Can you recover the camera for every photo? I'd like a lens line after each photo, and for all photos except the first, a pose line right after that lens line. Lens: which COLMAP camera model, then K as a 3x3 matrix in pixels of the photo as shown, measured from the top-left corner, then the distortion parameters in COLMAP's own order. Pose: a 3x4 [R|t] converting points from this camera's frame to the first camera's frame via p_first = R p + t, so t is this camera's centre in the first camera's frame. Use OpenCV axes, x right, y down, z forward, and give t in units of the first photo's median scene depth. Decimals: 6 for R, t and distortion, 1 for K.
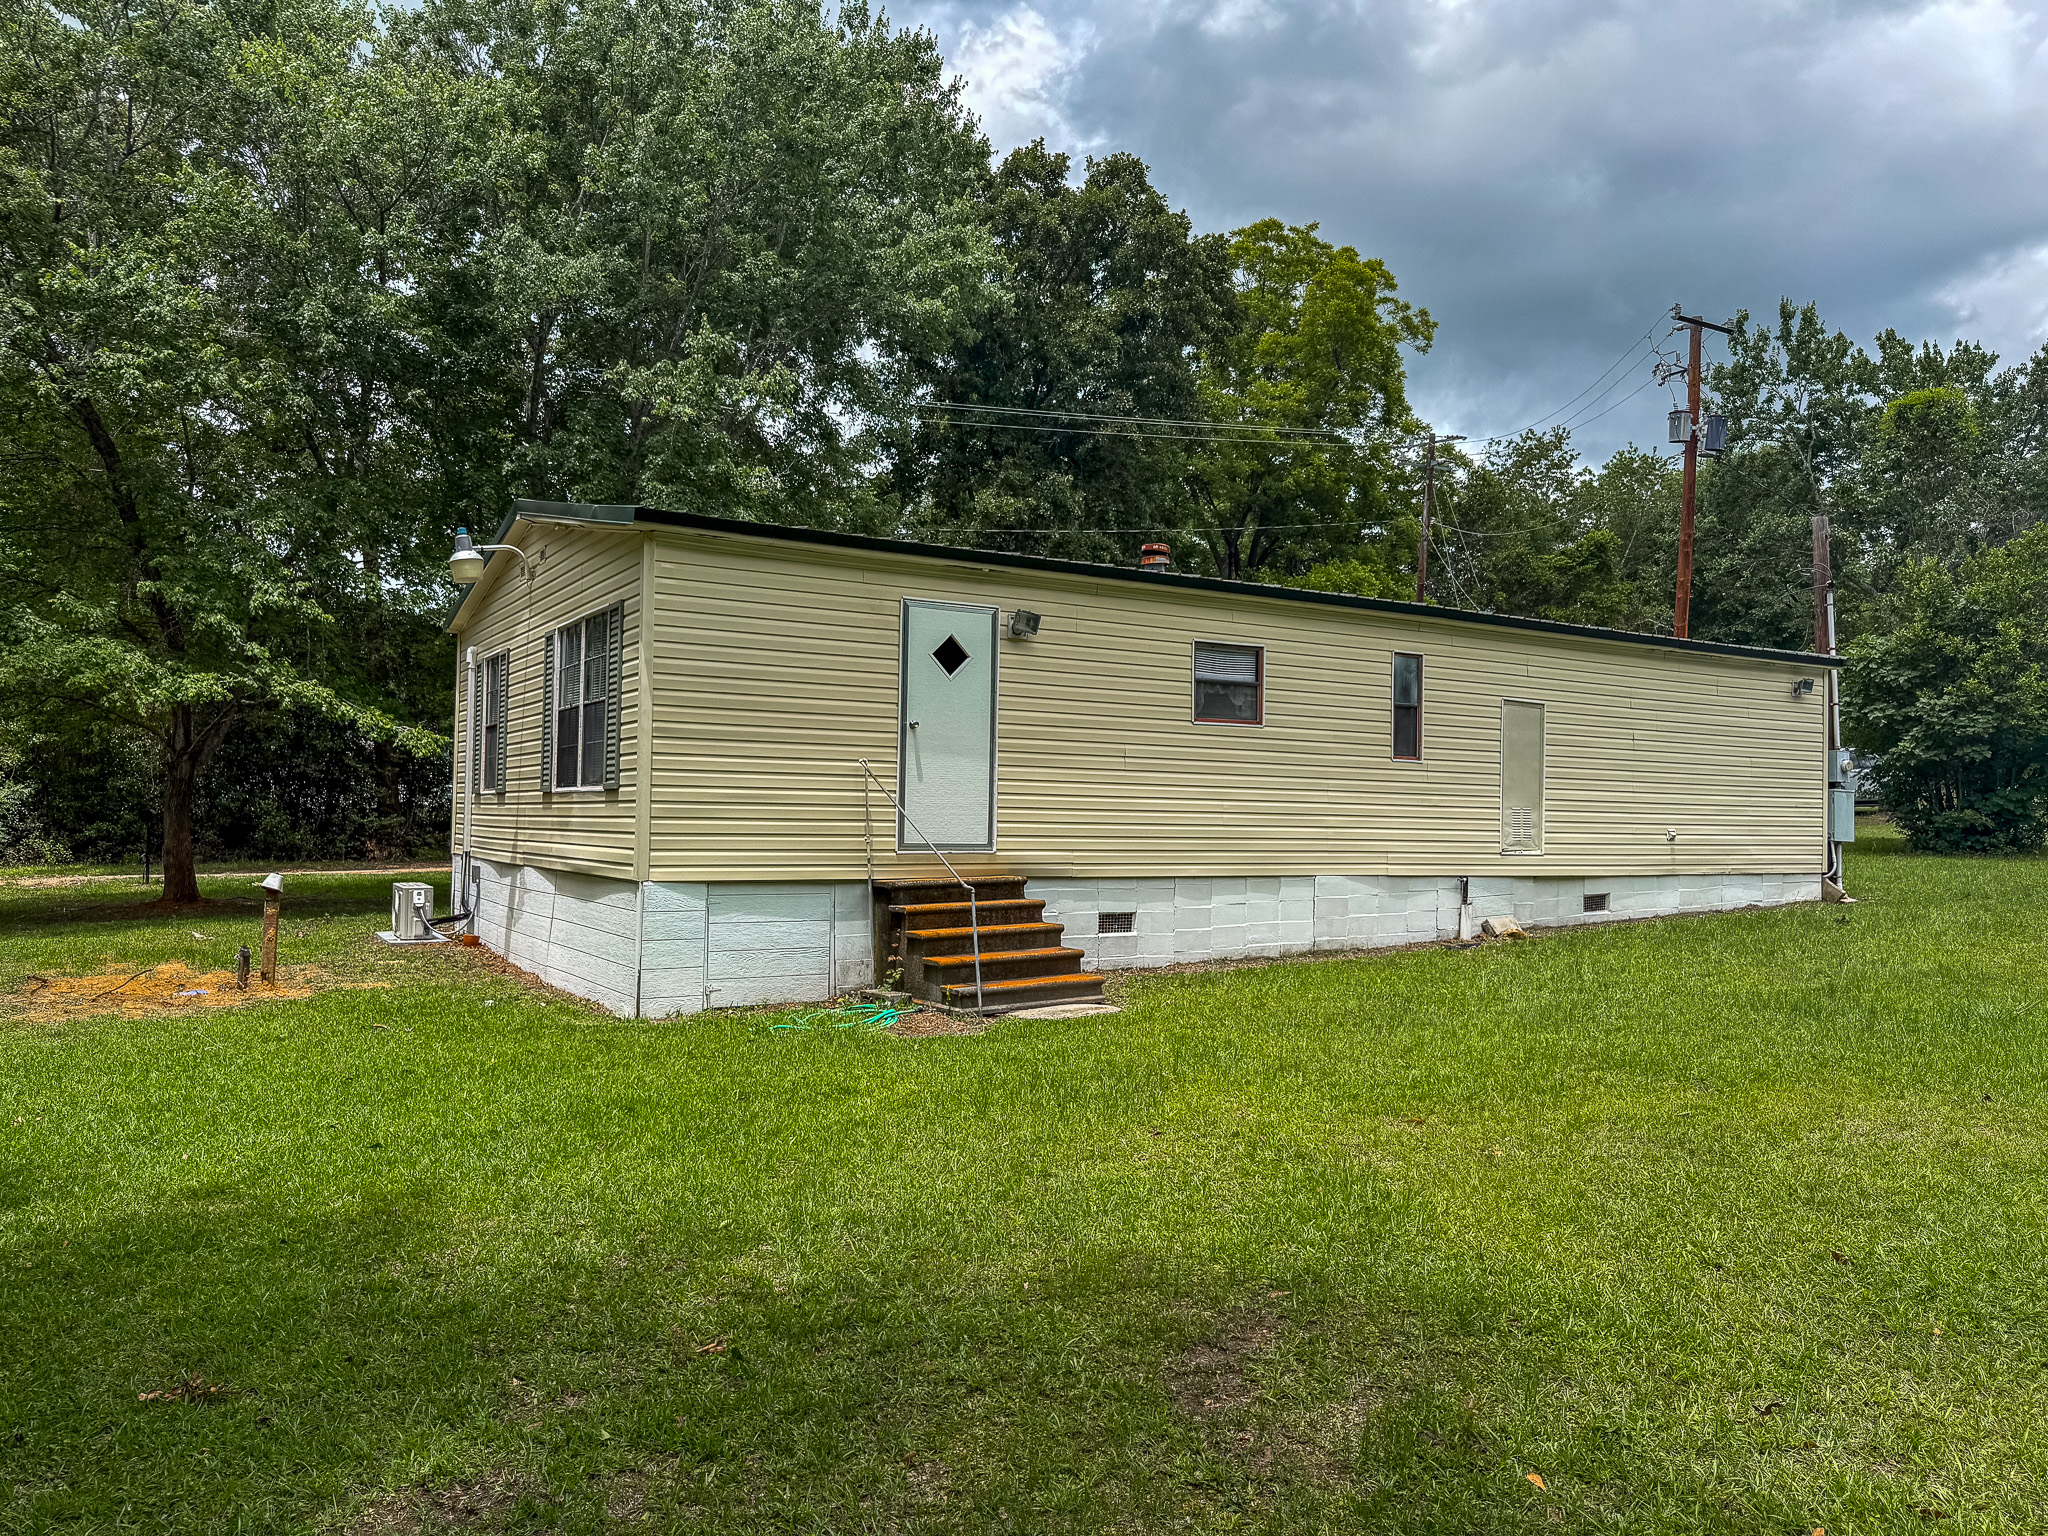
lens RADIAL K [[1475.1, 0, 1024.4], [0, 1475.1, 793.1], [0, 0, 1]] dist [-0.026354, -0.004484]
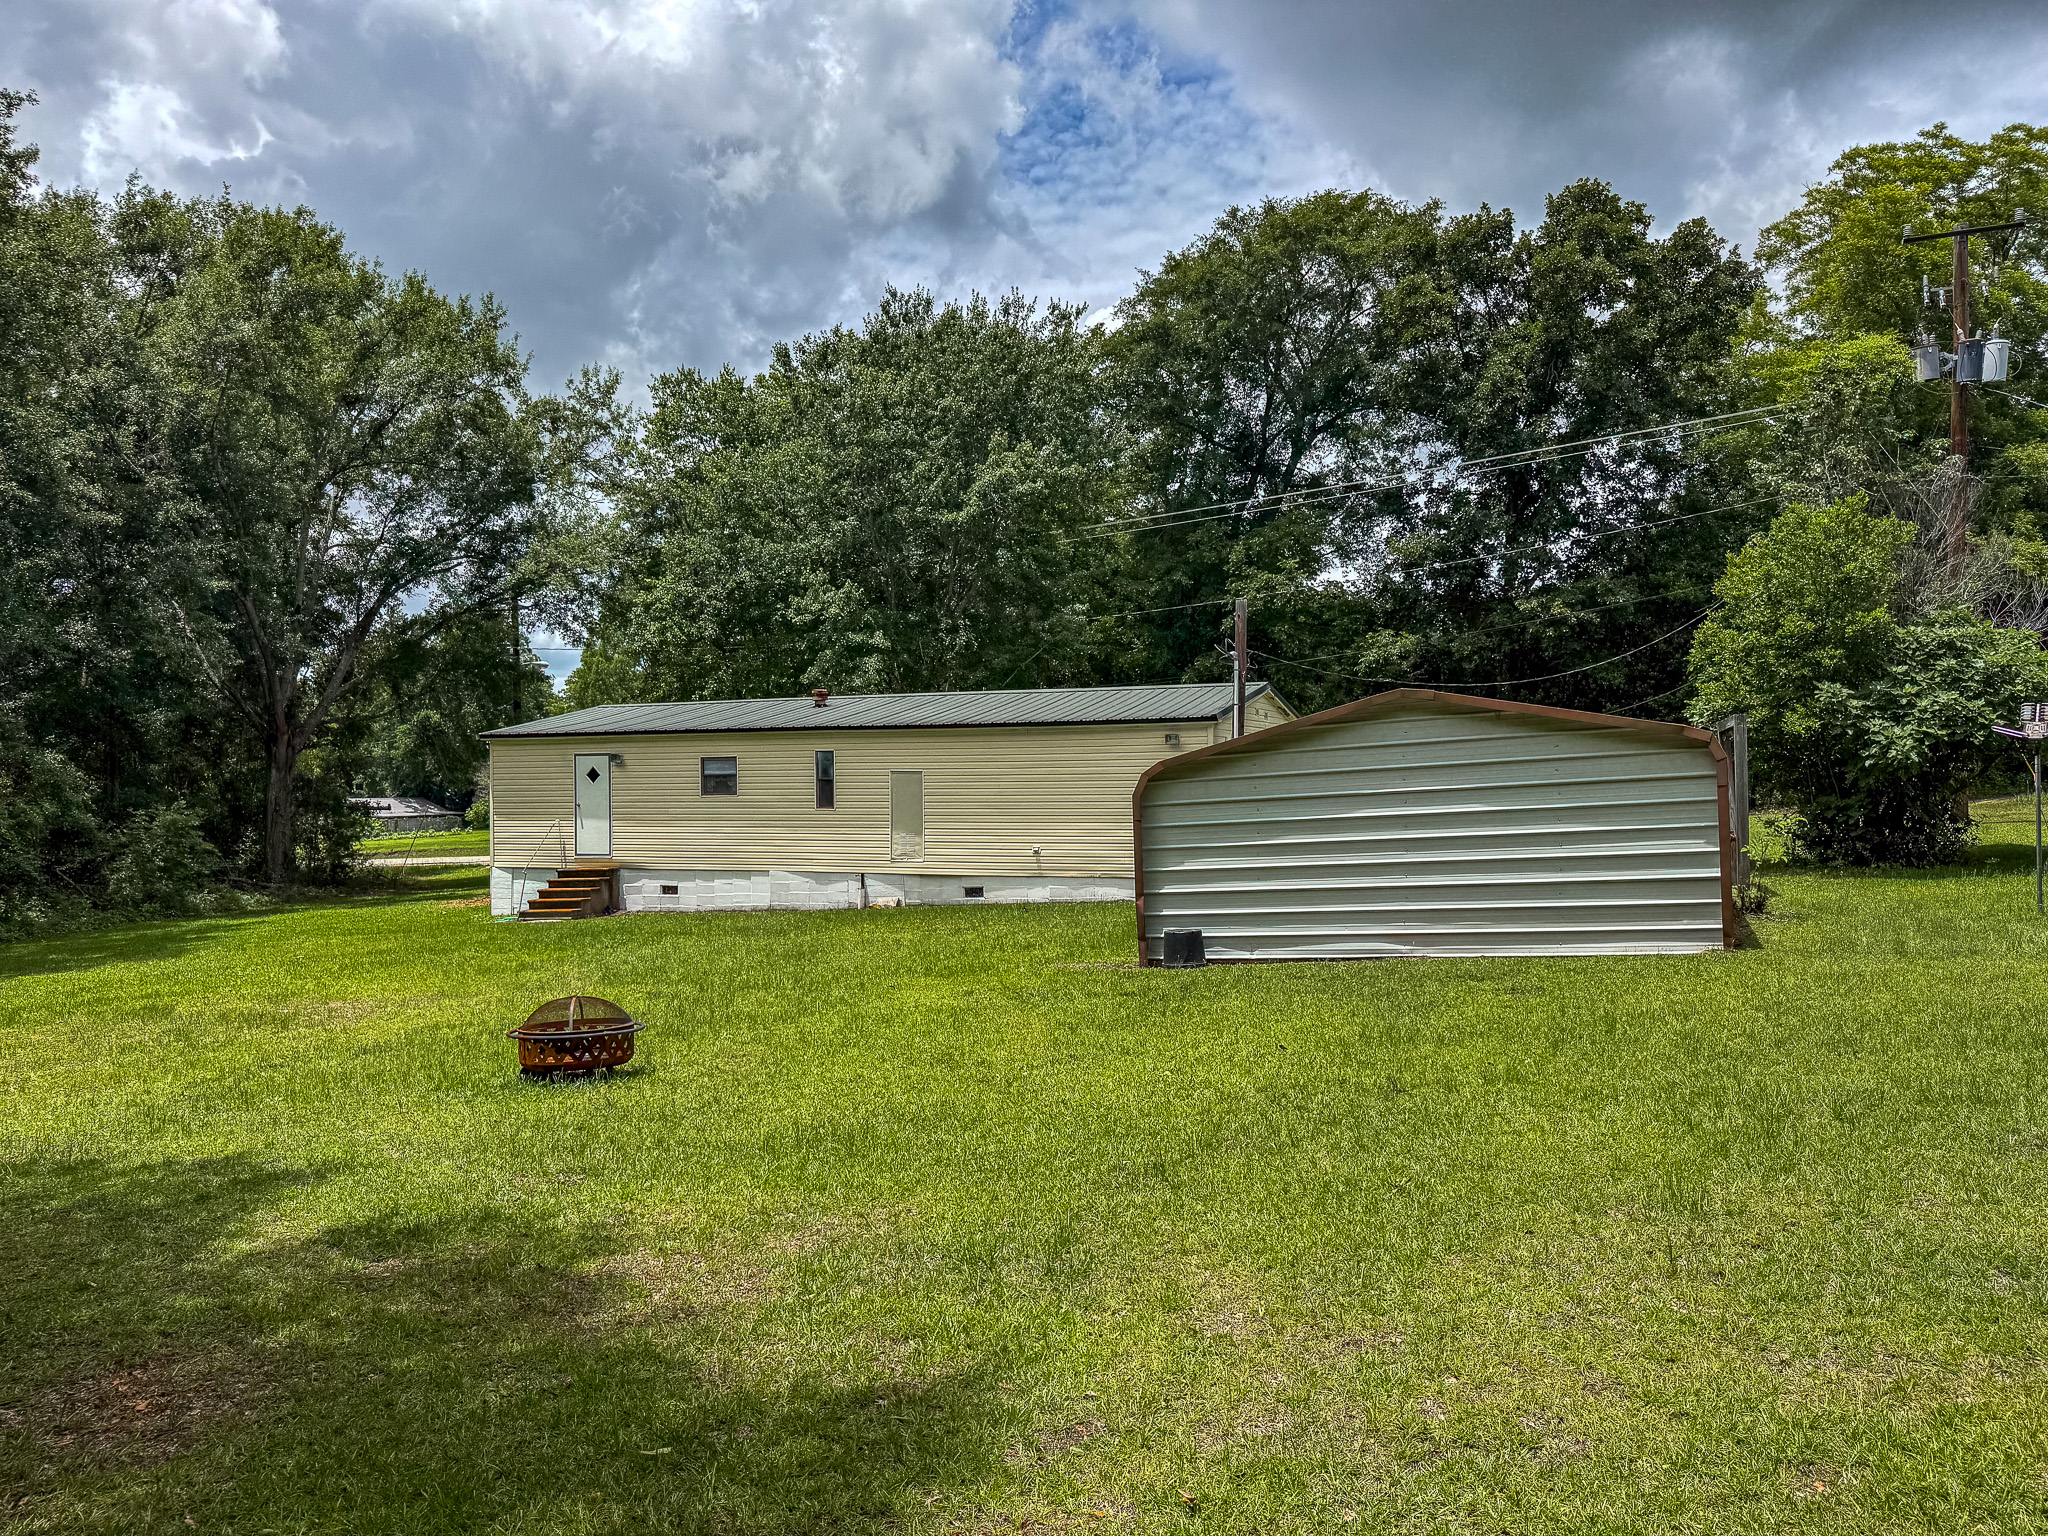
lens RADIAL K [[1475.1, 0, 1024.4], [0, 1475.1, 793.1], [0, 0, 1]] dist [-0.026354, -0.004484]
pose [[0.607955, 0.015435, -0.793821, 1.916004], [0.059600, 0.996103, 0.065014, -0.150456], [0.791731, -0.086837, 0.604666, 0.098497]]
